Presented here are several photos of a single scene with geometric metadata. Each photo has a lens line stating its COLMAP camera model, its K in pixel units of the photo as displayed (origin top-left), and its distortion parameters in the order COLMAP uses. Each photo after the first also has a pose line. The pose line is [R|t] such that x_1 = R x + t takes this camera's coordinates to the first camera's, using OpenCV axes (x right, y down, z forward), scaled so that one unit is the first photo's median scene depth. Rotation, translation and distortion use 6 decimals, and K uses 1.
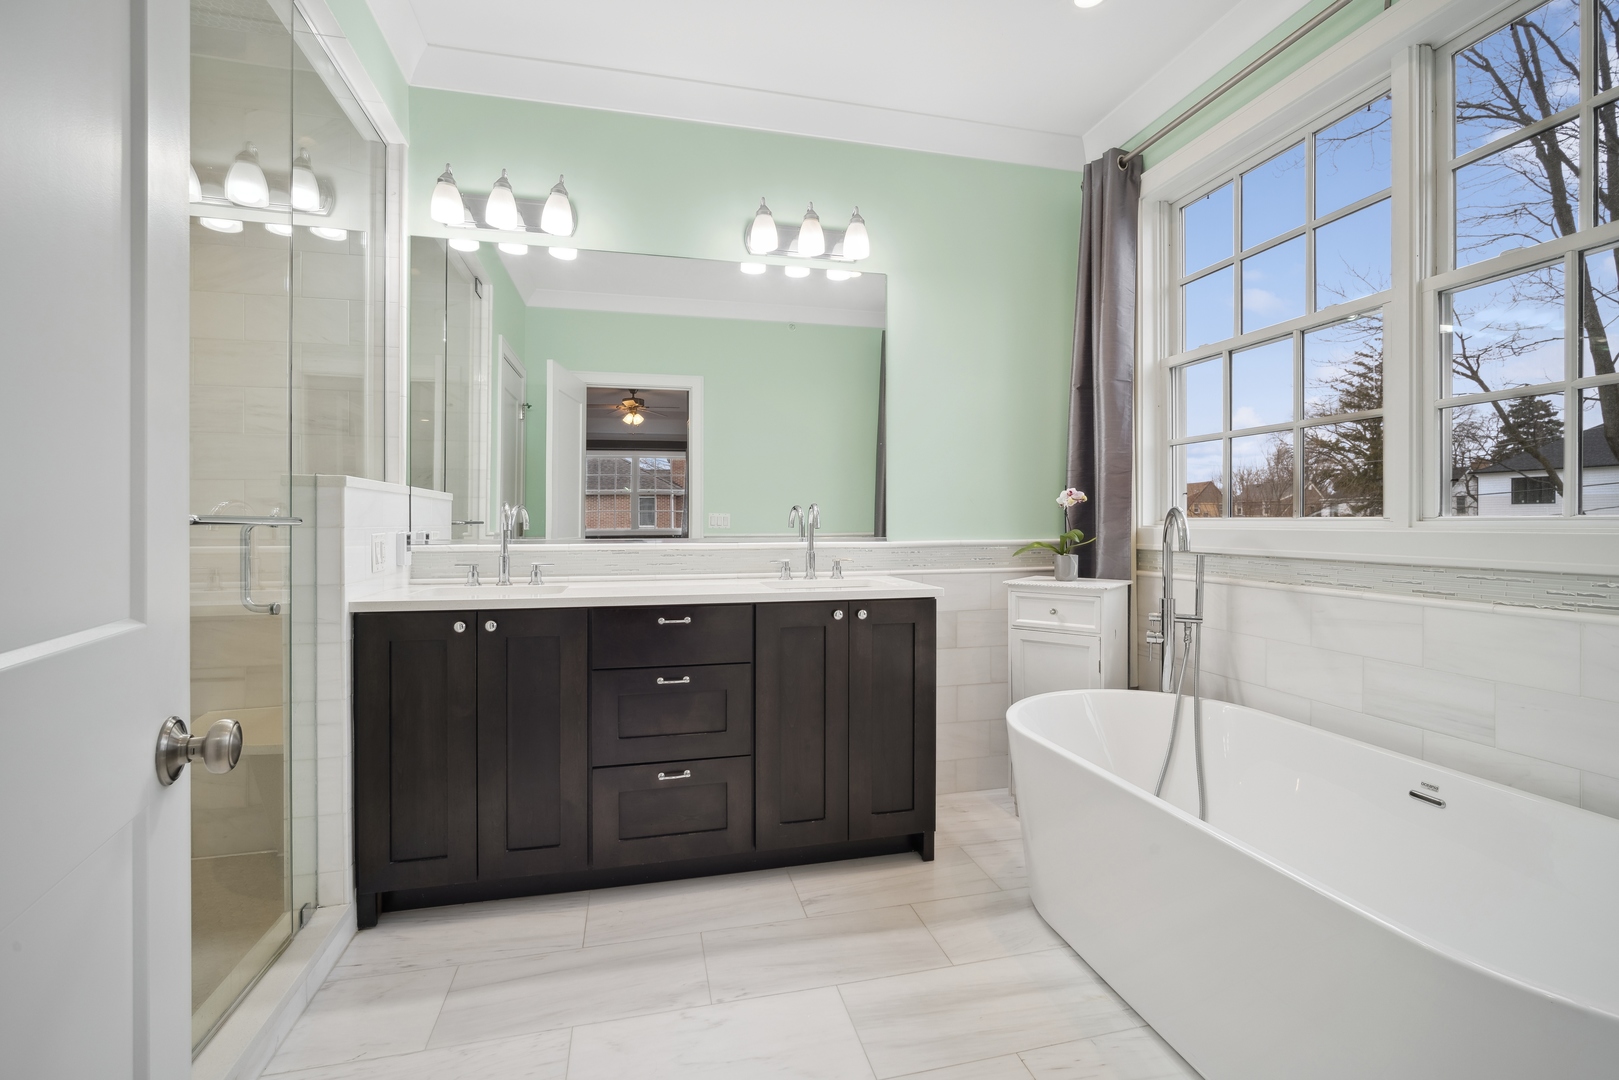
lens RADIAL K [[698.8, 0, 802.3], [0, 698.8, 525.4], [0, 0, 1]] dist [-0.010480, -0.000271]
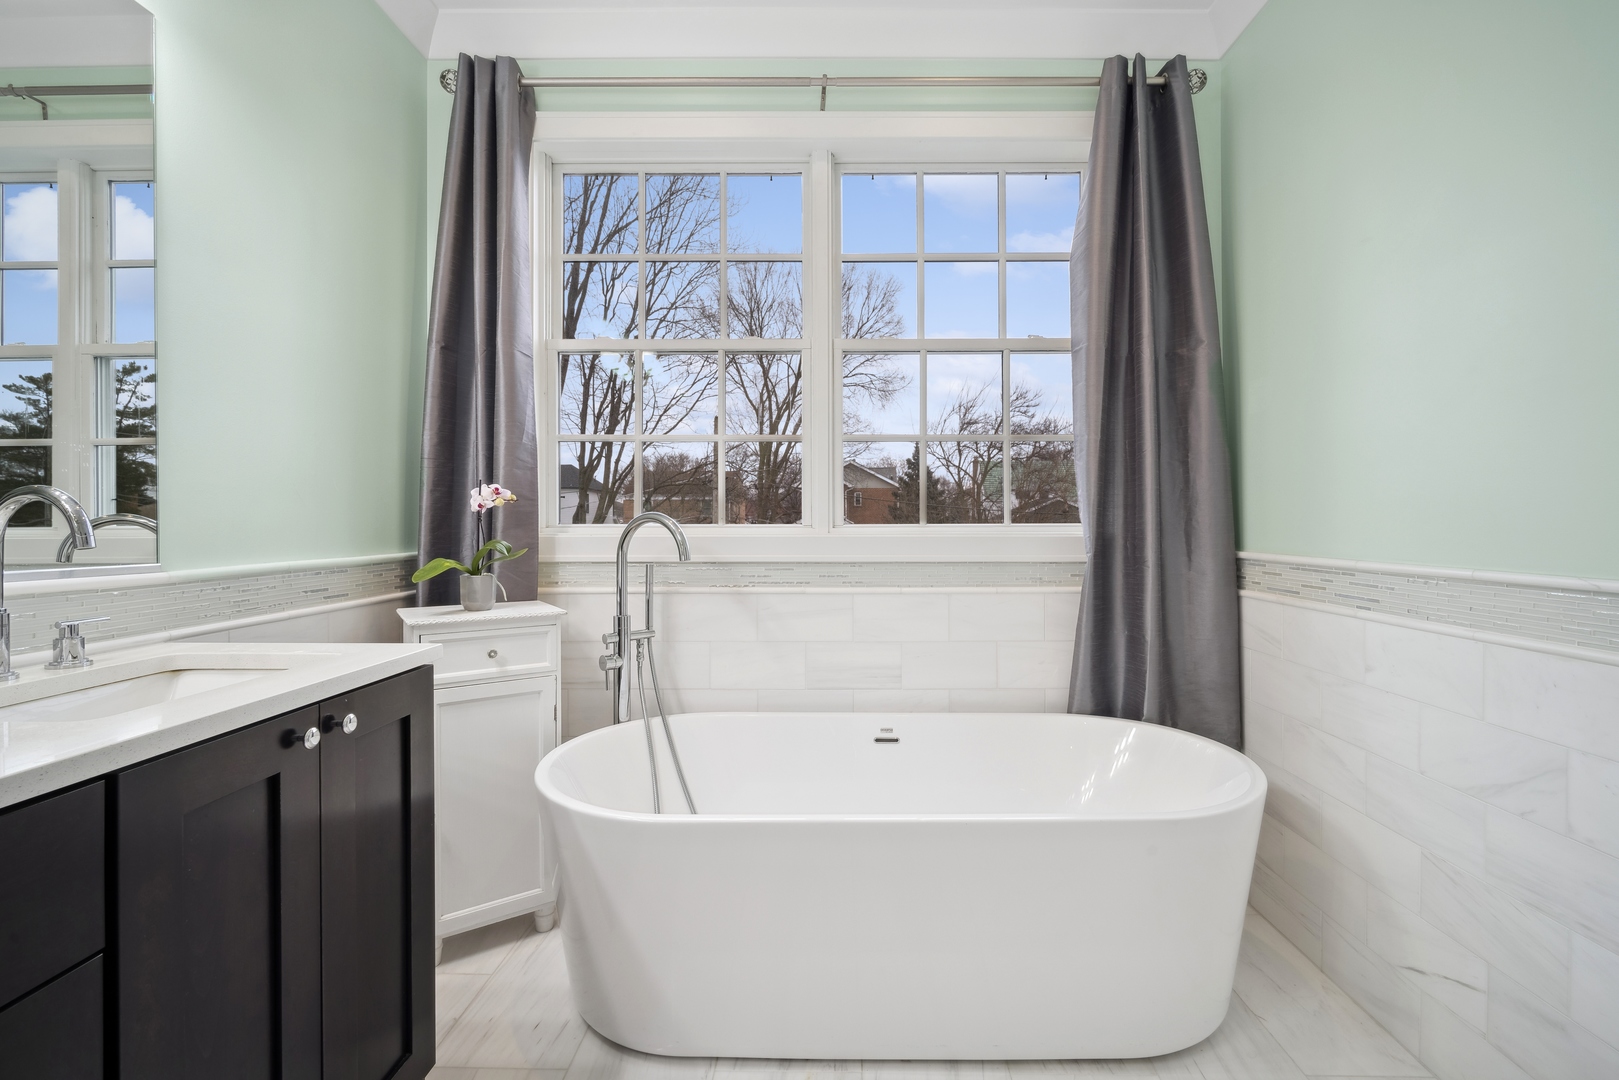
lens RADIAL K [[698.8, 0, 809.4], [0, 698.8, 534.8], [0, 0, 1]] dist [-0.010480, -0.000271]
pose [[0.251901, -0.007105, 0.967727, -0.283227], [0.007385, 0.999958, 0.005420, -0.000558], [-0.967725, 0.005781, 0.251943, 0.564123]]
